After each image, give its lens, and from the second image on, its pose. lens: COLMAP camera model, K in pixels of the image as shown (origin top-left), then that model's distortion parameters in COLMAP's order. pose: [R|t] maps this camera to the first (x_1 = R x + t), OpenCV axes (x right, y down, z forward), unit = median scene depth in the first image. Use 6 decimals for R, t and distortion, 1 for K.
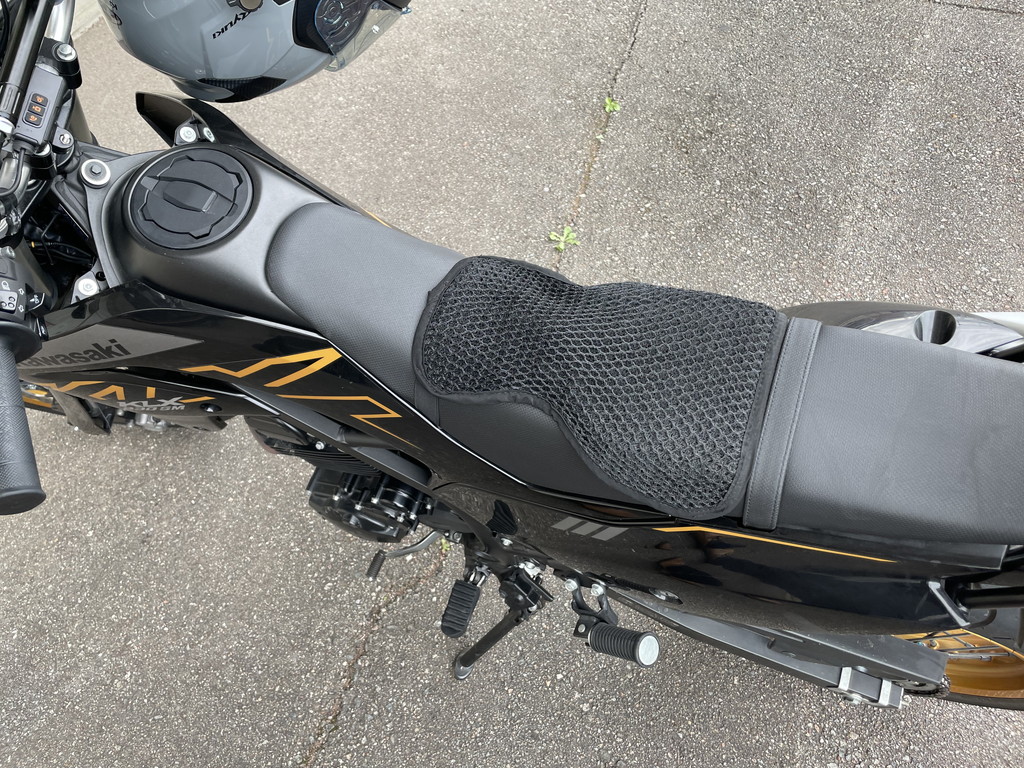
lens RADIAL K [[787.0, 0, 505.9], [0, 787.0, 380.5], [0, 0, 1]] dist [0.017018, -0.032539]
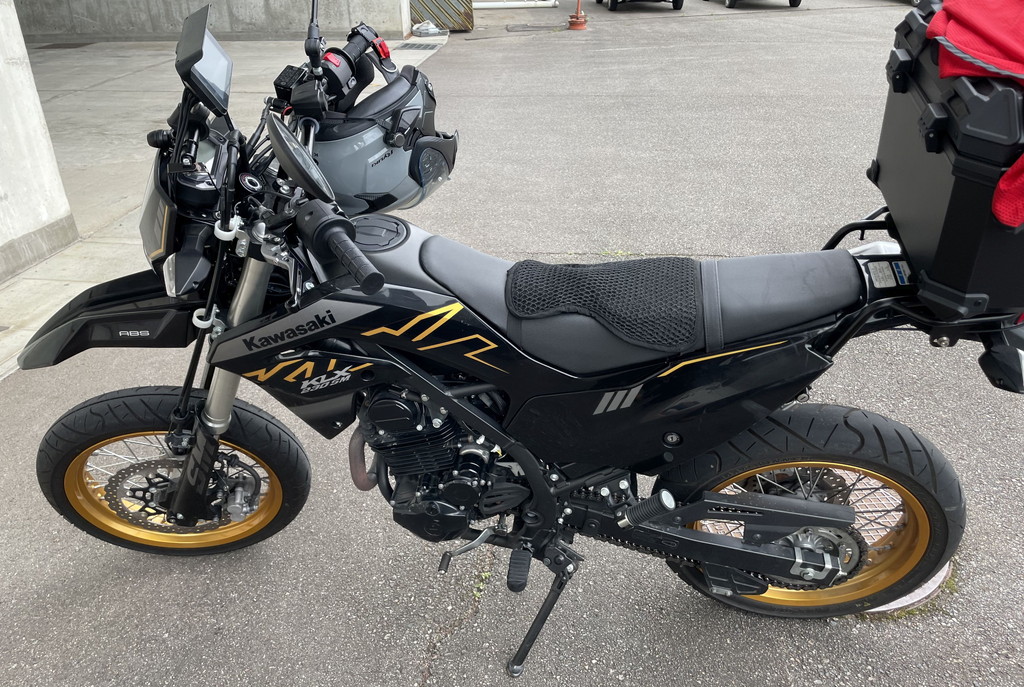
lens RADIAL K [[765.1, 0, 514.7], [0, 765.1, 345.0], [0, 0, 1]] dist [-0.004230, 0.008716]
pose [[0.979089, -0.094527, 0.180140, -0.222244], [0.163028, 0.894241, -0.416840, 0.414561], [-0.121686, 0.437491, 0.890951, -0.260858]]
